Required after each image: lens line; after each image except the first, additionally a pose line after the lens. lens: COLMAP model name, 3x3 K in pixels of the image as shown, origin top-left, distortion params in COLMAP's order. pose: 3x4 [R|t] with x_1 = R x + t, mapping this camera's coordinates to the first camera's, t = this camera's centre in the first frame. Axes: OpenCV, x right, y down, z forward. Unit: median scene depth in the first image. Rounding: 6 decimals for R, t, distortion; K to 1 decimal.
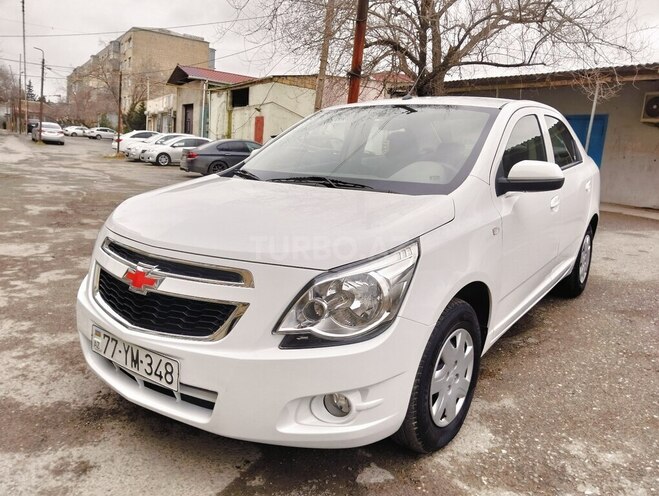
lens RADIAL K [[511.0, 0, 329.5], [0, 511.0, 248.0], [0, 0, 1]] dist [0.061086, -0.152749]
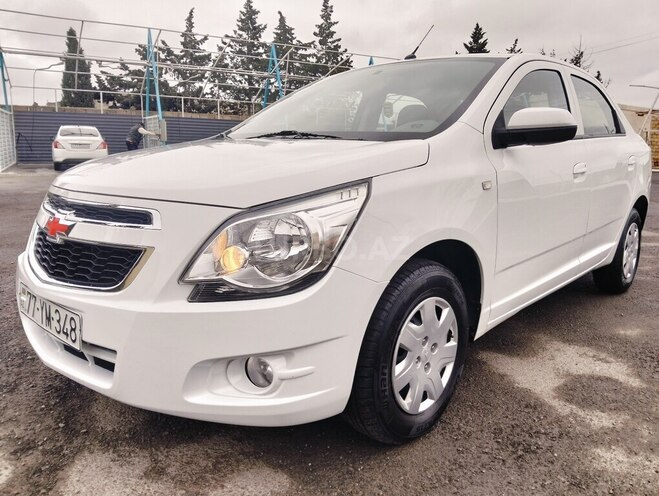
lens RADIAL K [[516.7, 0, 326.9], [0, 516.7, 249.0], [0, 0, 1]] dist [0.042029, -0.133058]
pose [[0.992990, 0.008588, -0.117886, 0.194999], [-0.011708, 0.999598, -0.025802, 0.112572], [0.117617, 0.027002, 0.992692, 0.161398]]
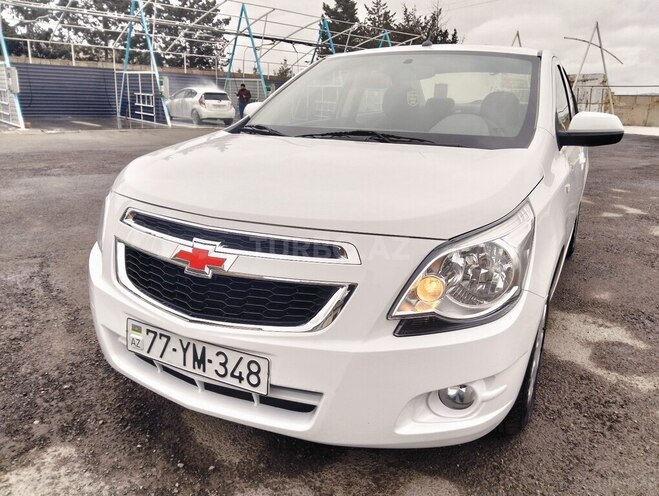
lens RADIAL K [[521.4, 0, 328.0], [0, 521.4, 245.1], [0, 0, 1]] dist [0.003815, -0.035380]
pose [[0.989206, -0.039293, 0.141166, -0.275206], [0.030946, 0.997667, 0.060846, -0.003366], [-0.143227, -0.055820, 0.988114, 0.169016]]
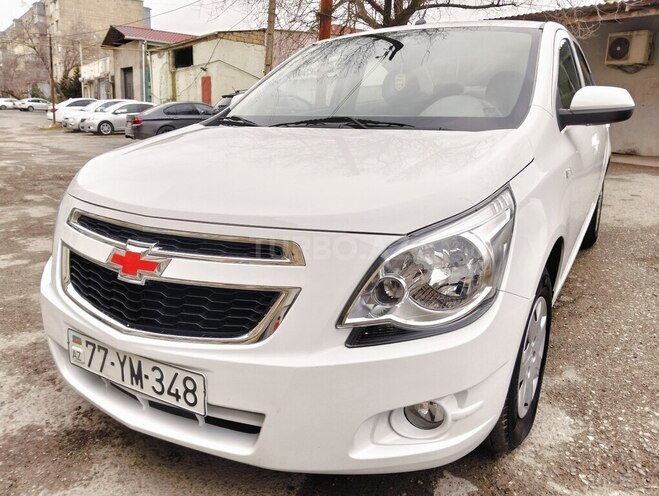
lens RADIAL K [[521.4, 0, 328.0], [0, 521.4, 245.1], [0, 0, 1]] dist [0.003815, -0.035380]
pose [[0.994778, -0.065542, 0.078234, -0.148671], [0.060399, 0.995964, 0.066390, 0.003733], [-0.082269, -0.061318, 0.994722, 0.248588]]
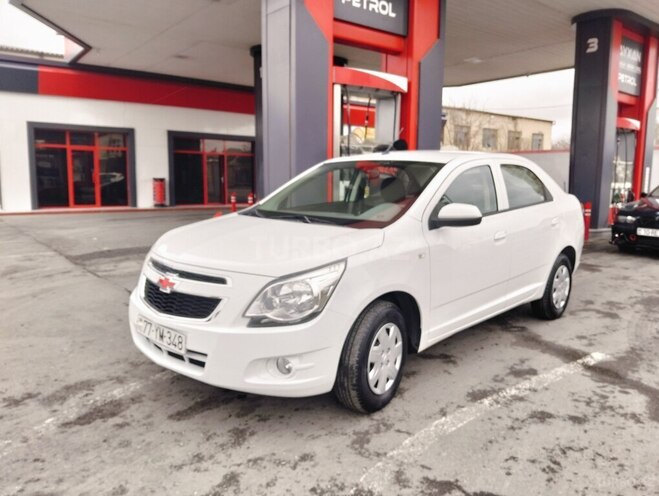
lens RADIAL K [[521.4, 0, 328.0], [0, 521.4, 245.1], [0, 0, 1]] dist [0.003815, -0.035380]
pose [[0.990881, 0.006024, -0.134604, 0.308635], [-0.015851, 0.997274, -0.072060, 0.050457], [0.133803, 0.073537, 0.988276, -0.470388]]
